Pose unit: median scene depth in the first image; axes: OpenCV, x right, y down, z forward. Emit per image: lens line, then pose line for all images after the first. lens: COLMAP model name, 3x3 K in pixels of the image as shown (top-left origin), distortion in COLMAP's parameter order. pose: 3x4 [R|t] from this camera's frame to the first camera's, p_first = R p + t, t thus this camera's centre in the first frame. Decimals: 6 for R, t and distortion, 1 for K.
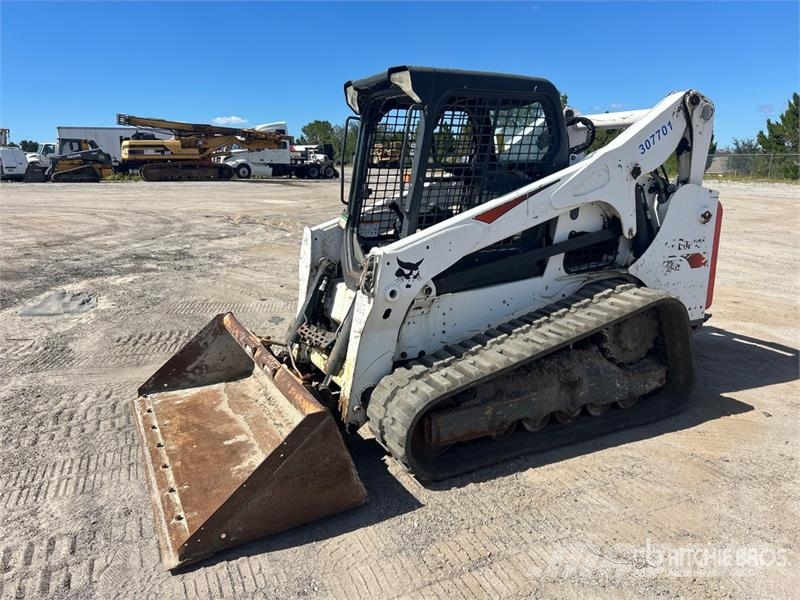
lens RADIAL K [[602.8, 0, 400.0], [0, 602.8, 300.0], [0, 0, 1]] dist [0.075832, -0.084270]
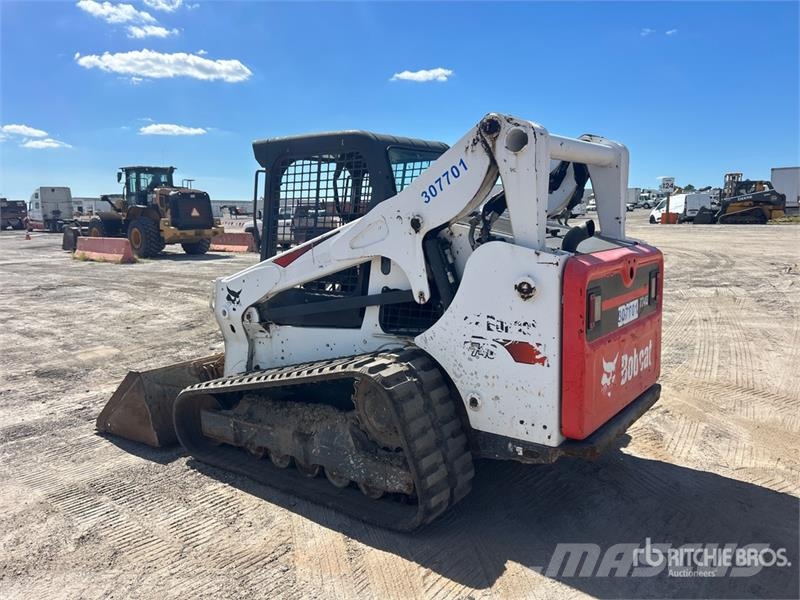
lens RADIAL K [[602.8, 0, 400.0], [0, 602.8, 300.0], [0, 0, 1]] dist [0.075832, -0.084270]
pose [[0.437494, 0.122606, -0.890824, 1.122638], [-0.179826, 0.982579, 0.046920, -0.142143], [0.881057, 0.139666, 0.451920, 0.619624]]
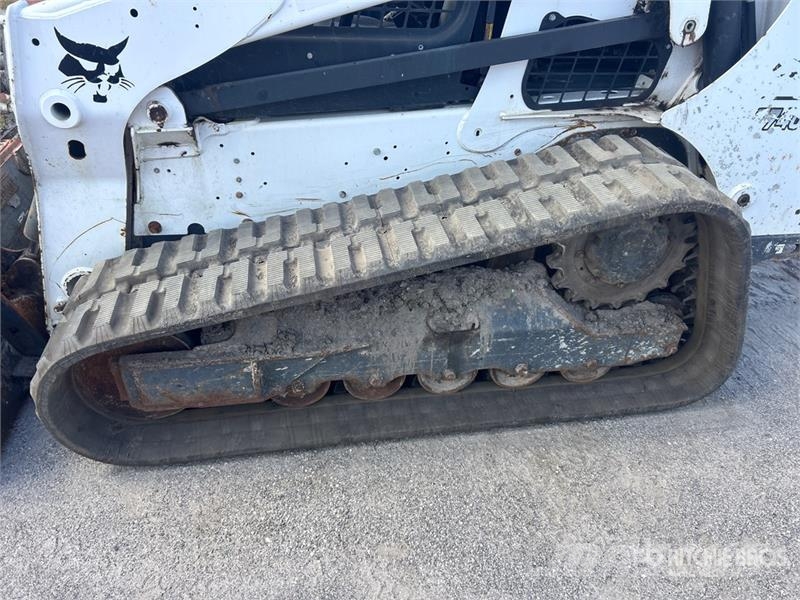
lens RADIAL K [[602.8, 0, 400.0], [0, 602.8, 300.0], [0, 0, 1]] dist [0.075832, -0.084270]
pose [[0.955296, 0.205622, -0.212436, 0.320776], [-0.119203, 0.925423, 0.359700, -0.066424], [0.270555, -0.318297, 0.908563, 0.490554]]
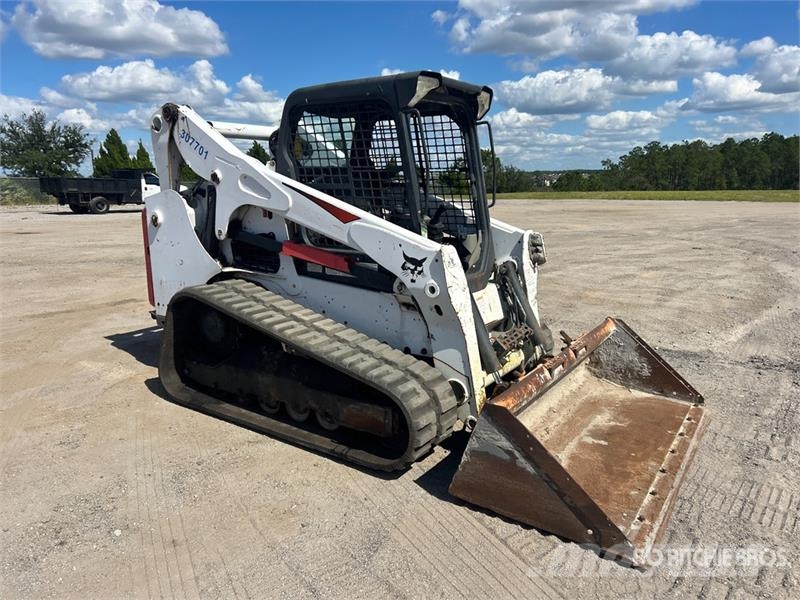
lens RADIAL K [[553.9, 0, 399.2], [0, 553.9, 284.2], [0, 0, 1]] dist [0.002261, -0.002285]
pose [[-0.456690, -0.162344, 0.874688, -0.913611], [0.199270, 0.939558, 0.278427, -0.345809], [-0.867021, 0.301454, -0.396736, 1.620518]]
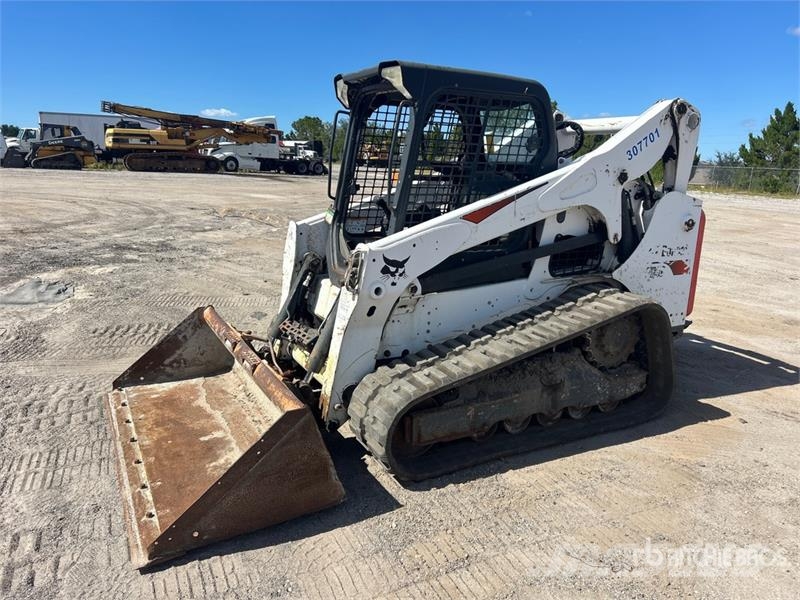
lens RADIAL K [[601.8, 0, 410.5], [0, 601.8, 299.8], [0, 0, 1]] dist [0.079637, -0.086109]
pose [[0.998762, 0.028762, 0.040593, 0.001883], [-0.028765, 0.999586, -0.000511, 0.002327], [-0.040591, -0.000657, 0.999176, 0.009857]]
